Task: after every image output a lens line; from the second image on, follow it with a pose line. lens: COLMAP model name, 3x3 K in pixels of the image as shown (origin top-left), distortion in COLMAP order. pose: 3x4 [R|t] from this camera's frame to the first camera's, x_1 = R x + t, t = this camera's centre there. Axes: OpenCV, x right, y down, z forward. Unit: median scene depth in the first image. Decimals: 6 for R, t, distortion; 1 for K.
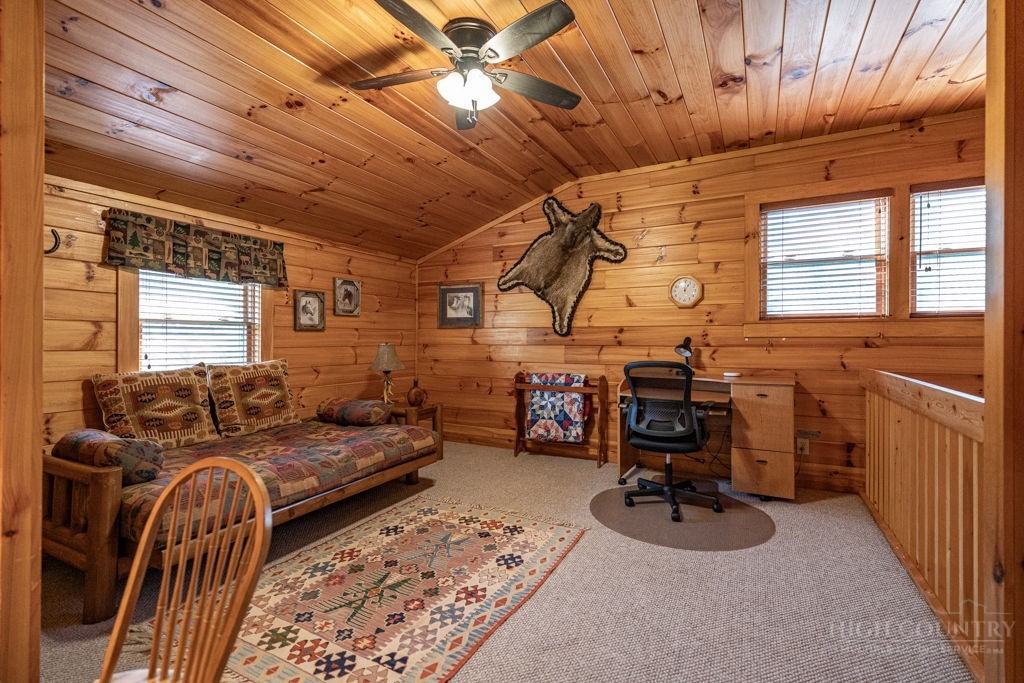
lens RADIAL K [[459.4, 0, 512.1], [0, 459.4, 339.1], [0, 0, 1]] dist [0.000403, -0.000187]
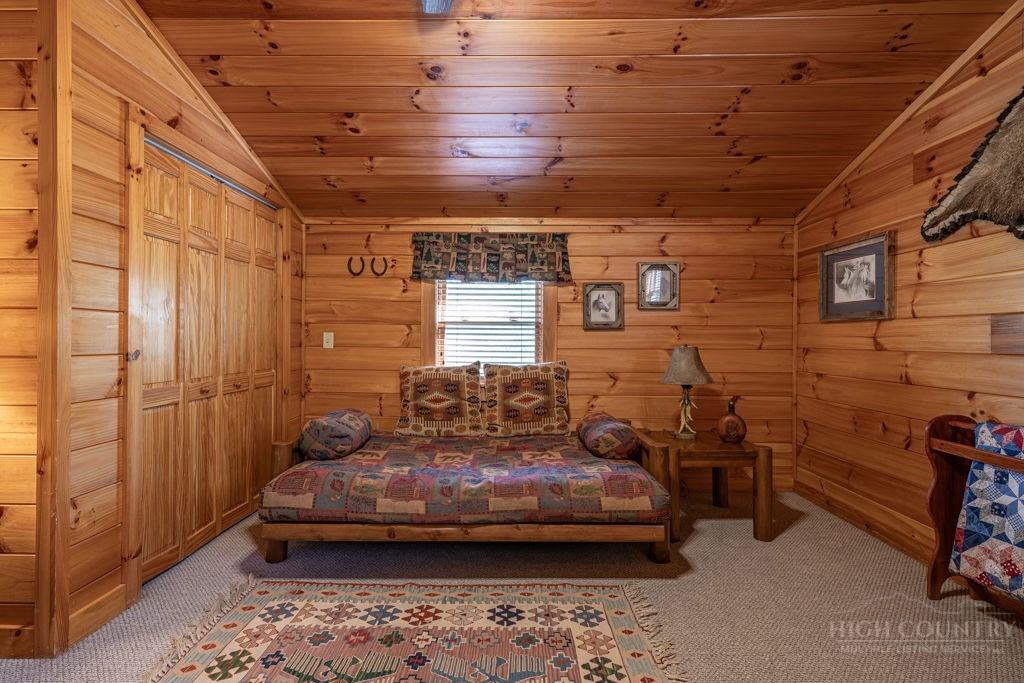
lens RADIAL K [[459.4, 0, 510.9], [0, 459.4, 339.3], [0, 0, 1]] dist [0.000403, -0.000187]
pose [[0.460725, 0.001785, -0.887541, 0.274185], [-0.004025, 0.999992, -0.000078, 0.000640], [0.887534, 0.003608, 0.460729, 0.525937]]
